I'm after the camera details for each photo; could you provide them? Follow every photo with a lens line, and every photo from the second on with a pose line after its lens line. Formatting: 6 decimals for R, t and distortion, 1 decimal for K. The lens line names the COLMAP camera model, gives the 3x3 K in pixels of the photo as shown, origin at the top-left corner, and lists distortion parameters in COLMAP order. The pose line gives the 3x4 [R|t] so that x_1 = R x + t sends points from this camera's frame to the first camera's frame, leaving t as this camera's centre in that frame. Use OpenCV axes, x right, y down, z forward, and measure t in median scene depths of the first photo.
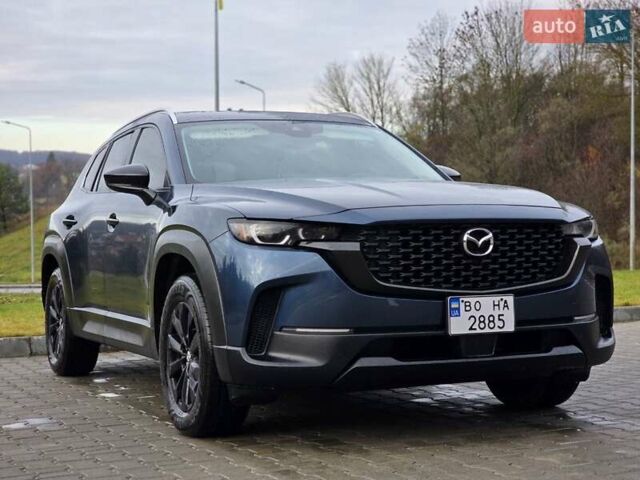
lens RADIAL K [[1189.5, 0, 320.0], [0, 1189.5, 240.0], [0, 0, 1]] dist [-0.039182, 0.512182]
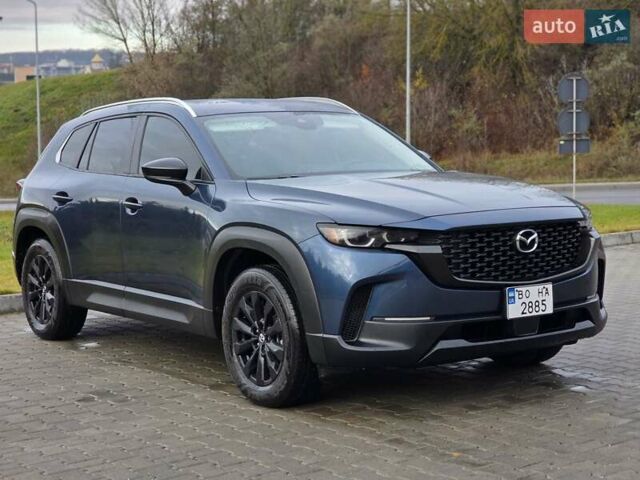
lens RADIAL K [[1179.4, 0, 320.0], [0, 1179.4, 240.0], [0, 0, 1]] dist [-0.019449, 0.351797]
pose [[0.980224, -0.020352, 0.196839, -0.307694], [0.005424, 0.997087, 0.076081, -0.091254], [-0.197814, -0.073509, 0.977479, -0.126888]]
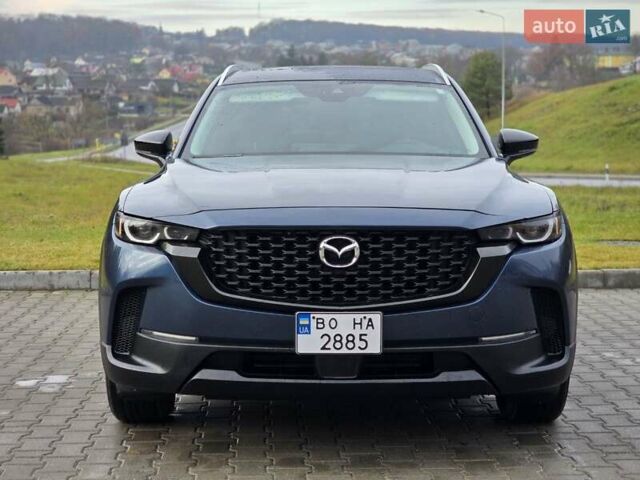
lens RADIAL K [[1189.5, 0, 320.0], [0, 1189.5, 240.0], [0, 0, 1]] dist [-0.039182, 0.512182]
pose [[0.915976, 0.054287, -0.397543, 0.472726], [-0.015547, 0.994863, 0.100032, -0.095656], [0.400931, -0.085446, 0.912115, 0.184851]]
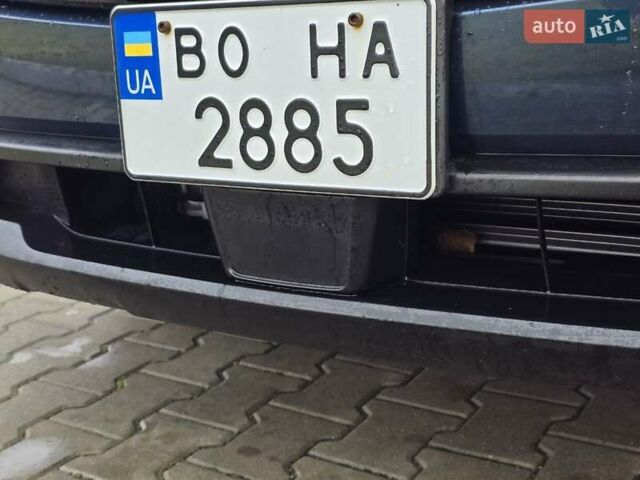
lens RADIAL K [[850.3, 0, 321.3], [0, 850.3, 231.3], [0, 0, 1]] dist [0.155198, -0.446332]
pose [[0.603382, 0.185924, -0.775476, 0.259910], [0.036336, 0.965022, 0.259640, 0.047161], [0.796624, -0.184840, 0.575520, 0.915971]]
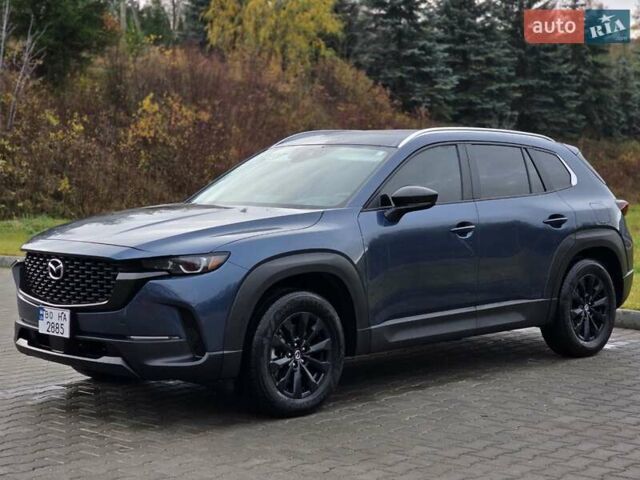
lens RADIAL K [[1189.5, 0, 320.0], [0, 1189.5, 240.0], [0, 0, 1]] dist [-0.039182, 0.512182]
pose [[0.373897, 0.077655, -0.924214, 1.512210], [-0.000717, 0.996513, 0.083439, -0.146506], [0.927470, -0.030535, 0.372649, 0.772561]]
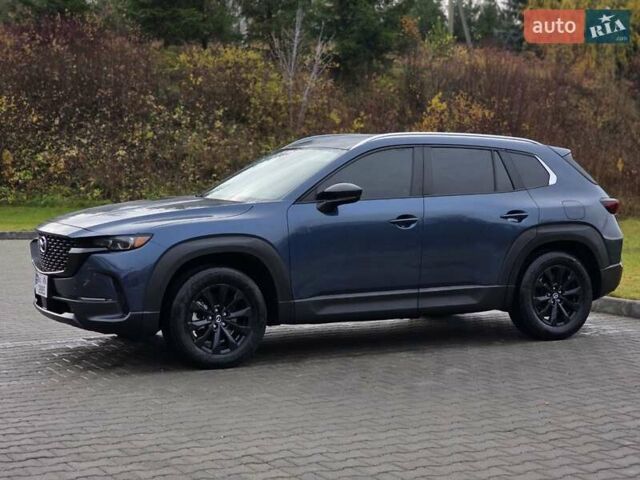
lens RADIAL K [[1179.4, 0, 320.0], [0, 1179.4, 240.0], [0, 0, 1]] dist [-0.019449, 0.351797]
pose [[0.082300, 0.087594, -0.992751, 1.916363], [0.000356, 0.996127, 0.087922, -0.159544], [0.996608, -0.007590, 0.081950, 1.267596]]
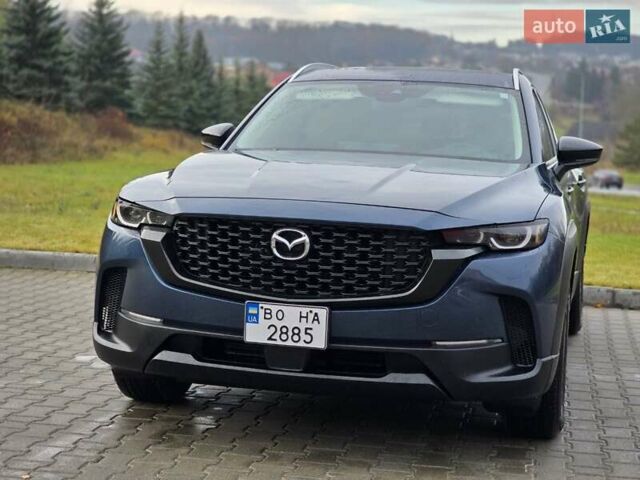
lens RADIAL K [[1189.5, 0, 320.0], [0, 1189.5, 240.0], [0, 0, 1]] dist [-0.039182, 0.512182]
pose [[0.803947, 0.104294, -0.585484, 0.674559], [-0.055543, 0.993367, 0.100683, -0.092818], [0.592101, -0.048424, 0.804408, 0.293737]]
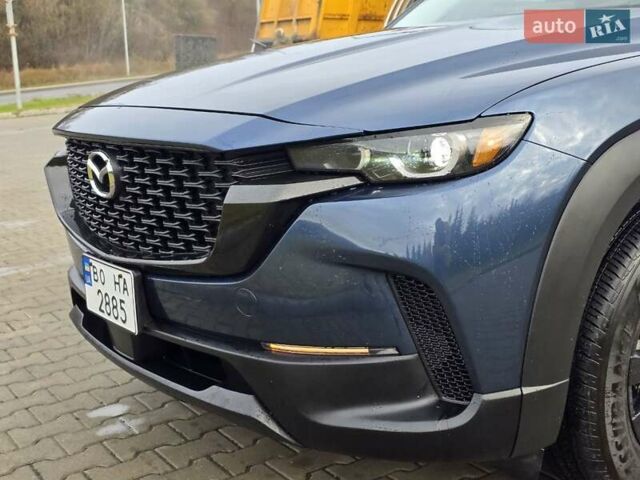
lens RADIAL K [[850.3, 0, 321.3], [0, 850.3, 231.3], [0, 0, 1]] dist [0.155198, -0.446332]
pose [[0.232204, 0.200768, -0.951721, 0.575973], [0.061979, 0.973423, 0.220468, -0.058774], [0.970690, -0.110181, 0.213589, 1.011622]]
